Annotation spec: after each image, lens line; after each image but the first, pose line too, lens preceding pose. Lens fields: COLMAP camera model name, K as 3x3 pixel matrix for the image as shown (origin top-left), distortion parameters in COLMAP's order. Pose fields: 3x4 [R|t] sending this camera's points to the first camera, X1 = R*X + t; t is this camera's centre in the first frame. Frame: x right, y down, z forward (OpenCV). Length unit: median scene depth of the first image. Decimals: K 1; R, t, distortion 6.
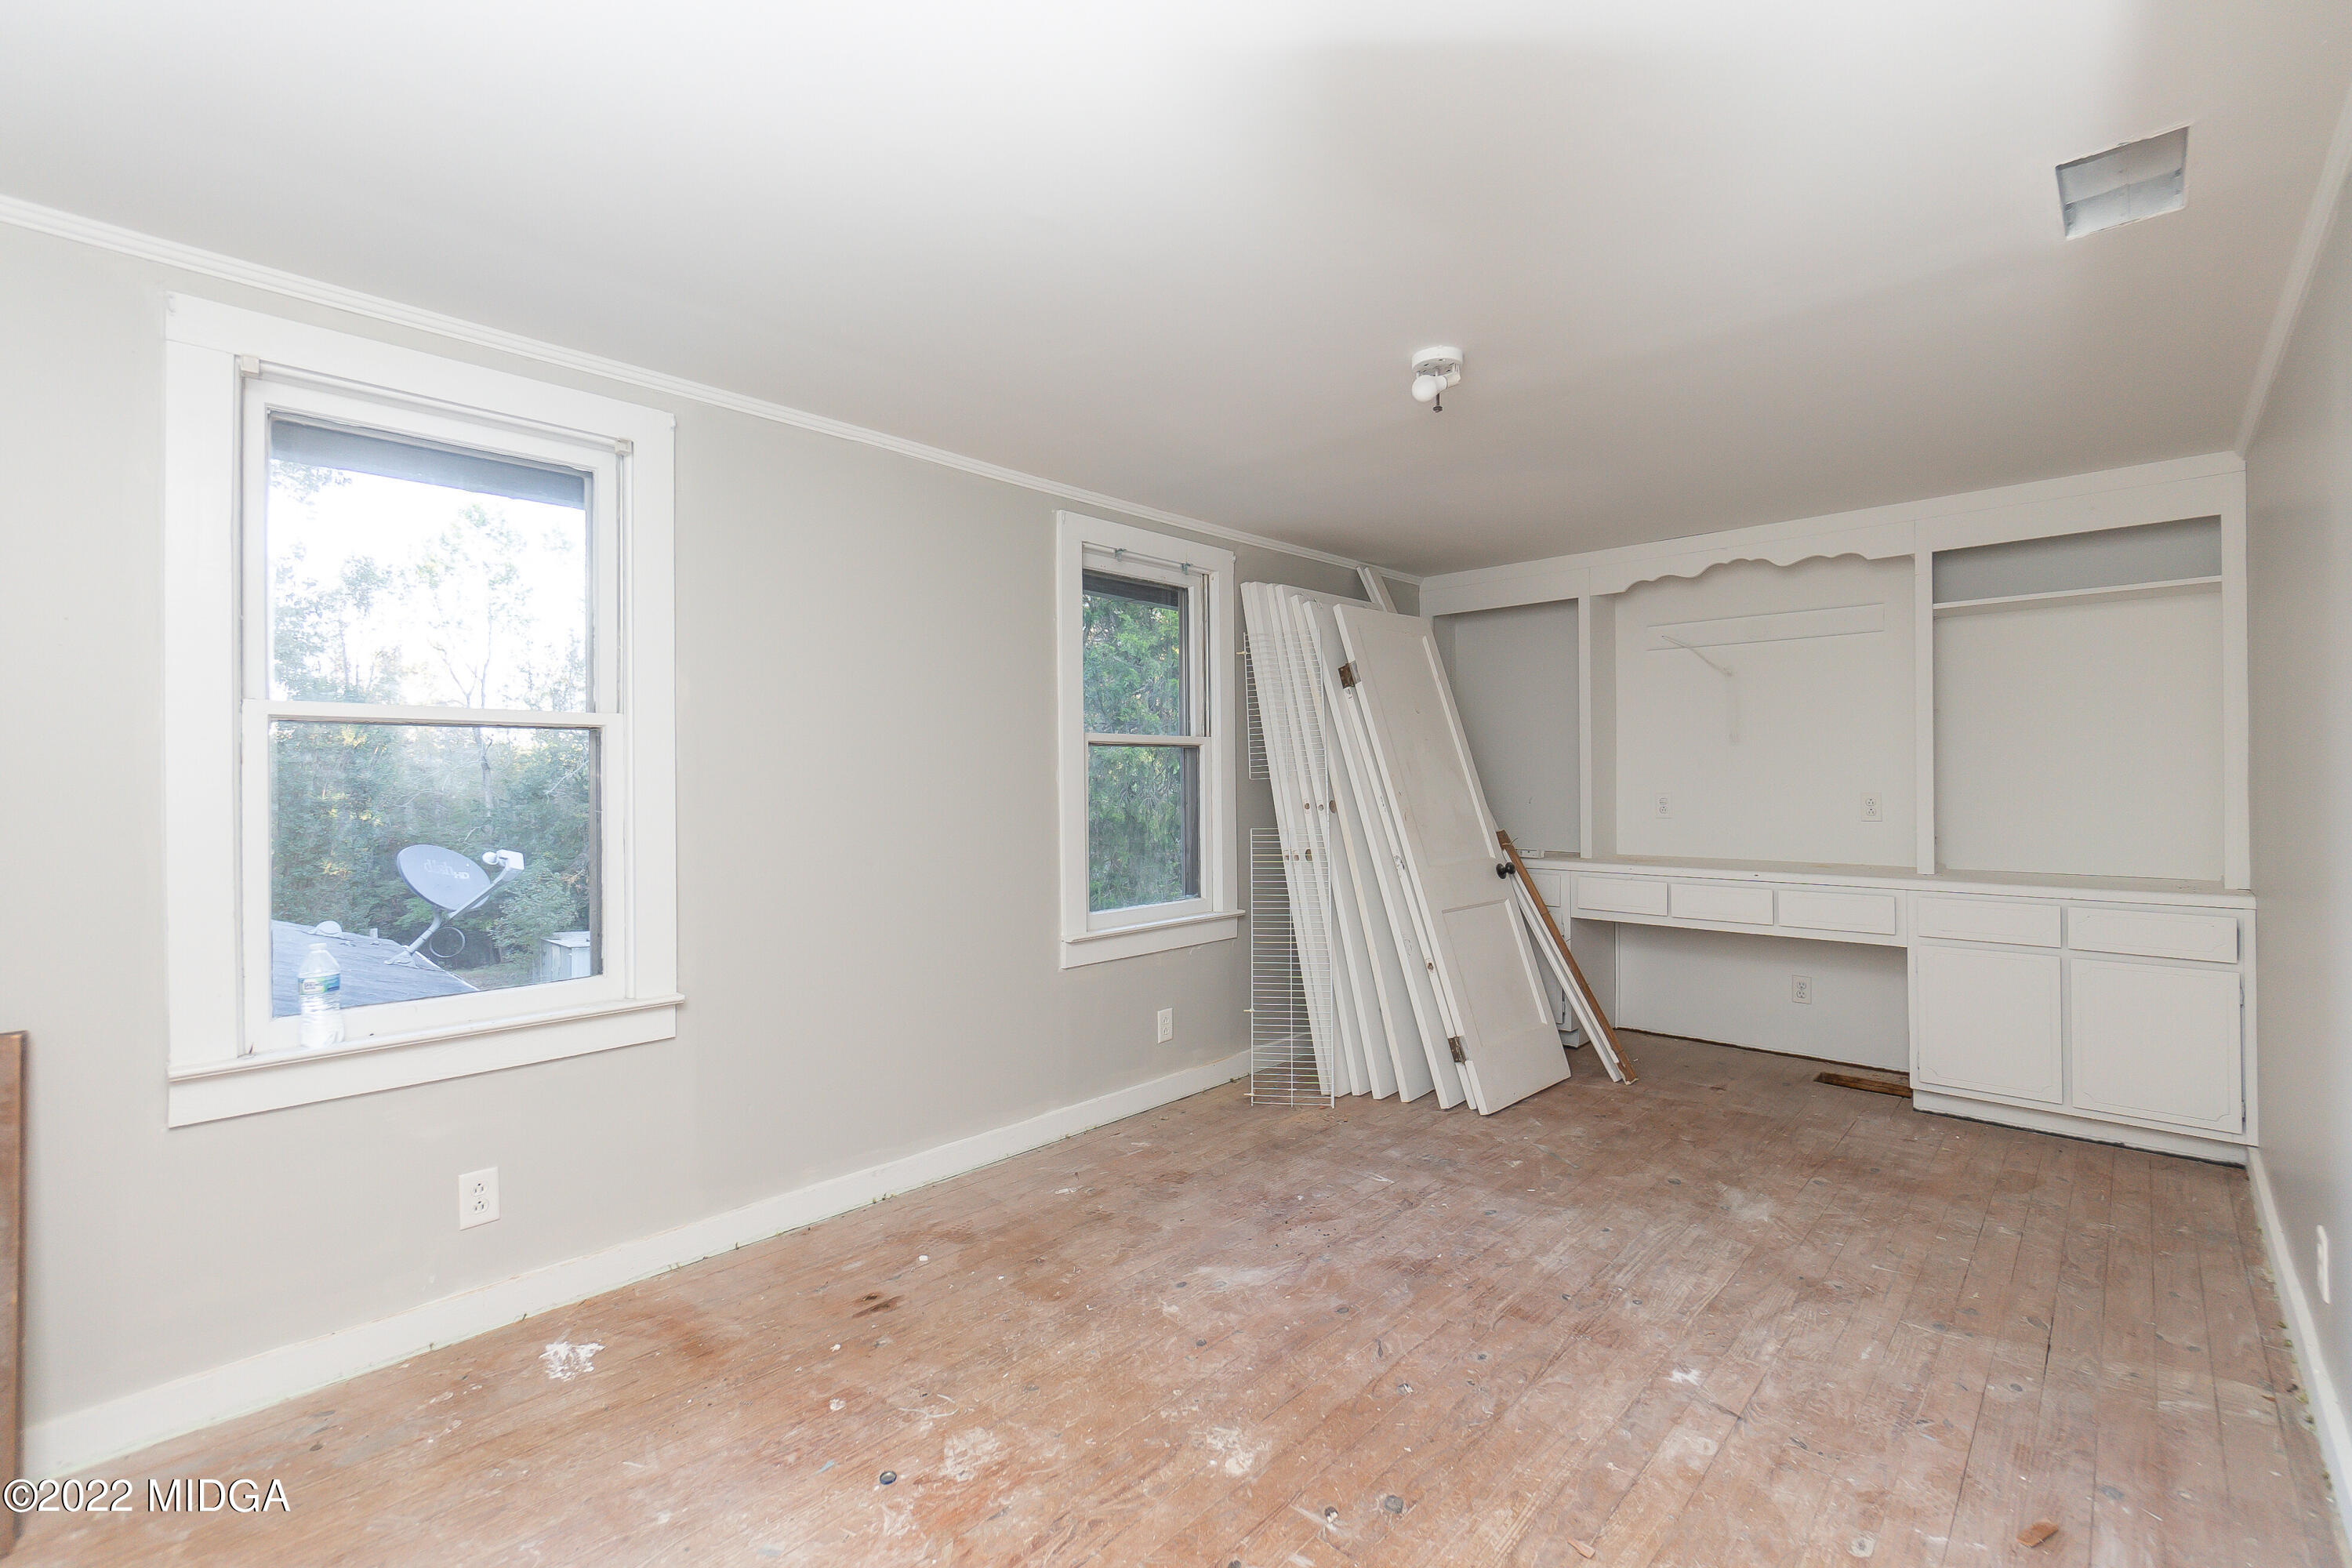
lens RADIAL K [[1013.7, 0, 1170.6], [0, 1013.7, 779.1], [0, 0, 1]] dist [-0.007936, 0.000762]
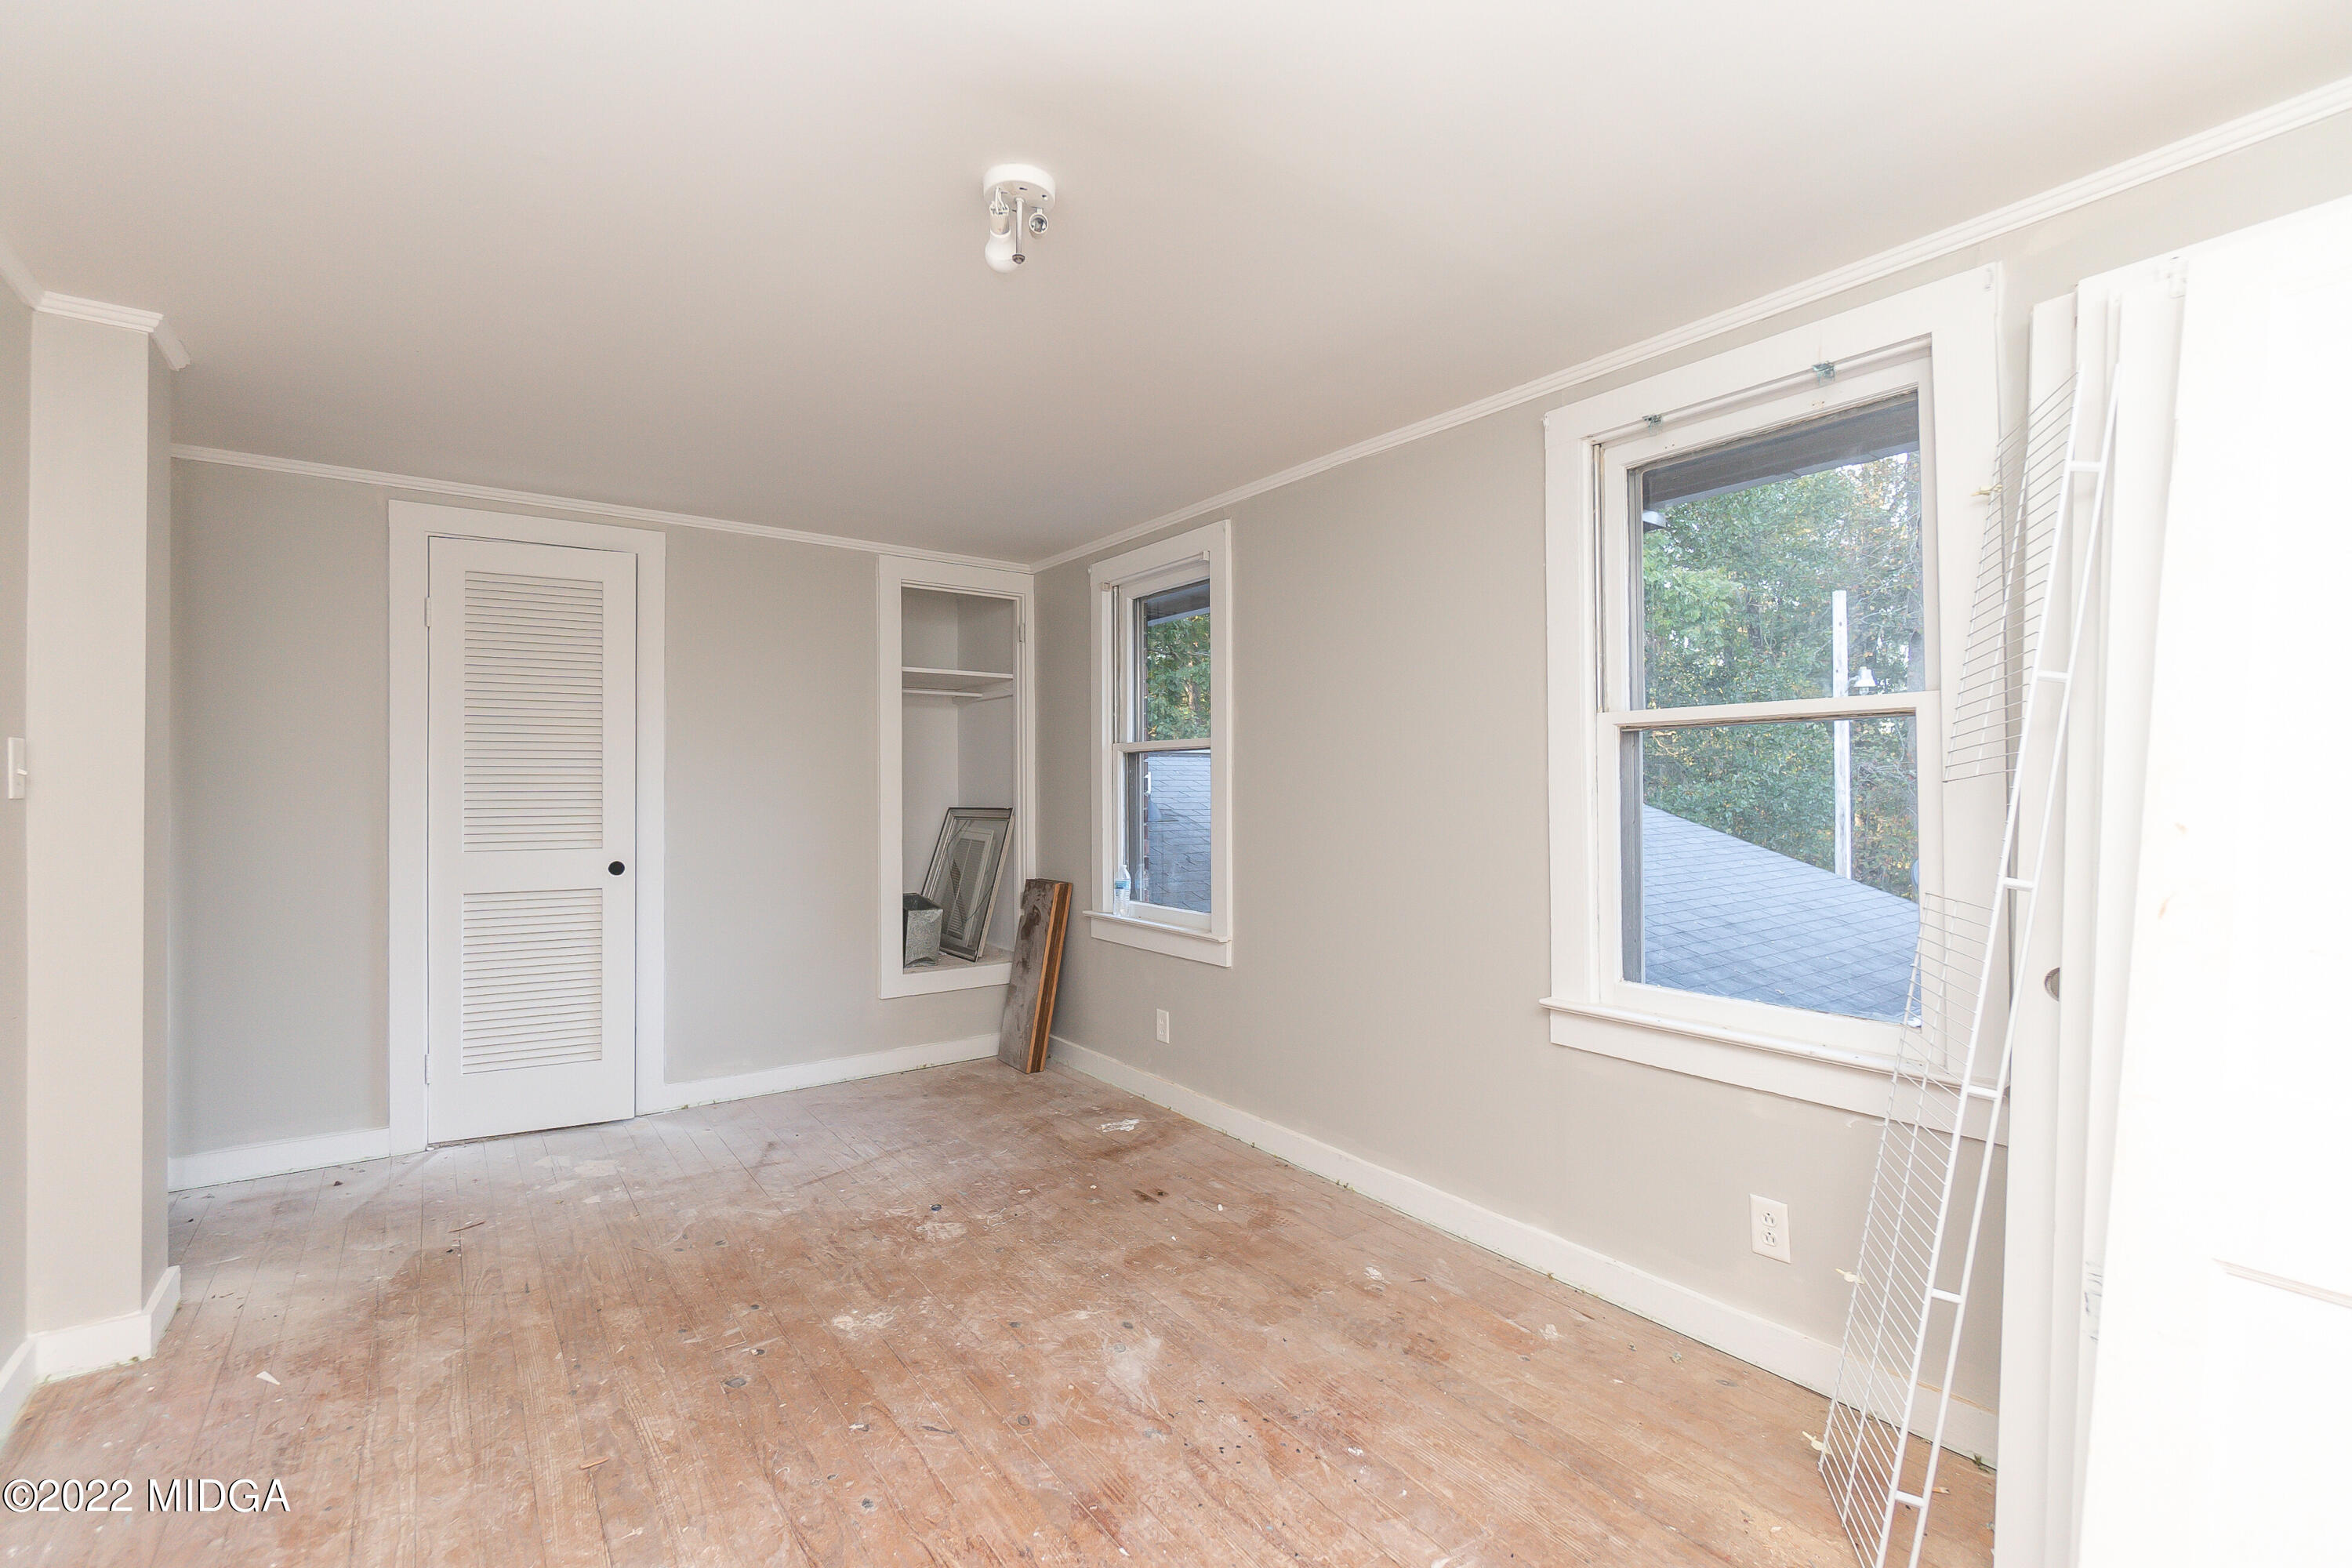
lens RADIAL K [[1013.7, 0, 1170.3], [0, 1013.7, 781.5], [0, 0, 1]] dist [-0.007936, 0.000762]
pose [[-0.176919, -0.000880, -0.984225, 1.024320], [0.000290, 1.000000, -0.000947, 0.000635], [0.984225, -0.000453, -0.176919, 1.340234]]
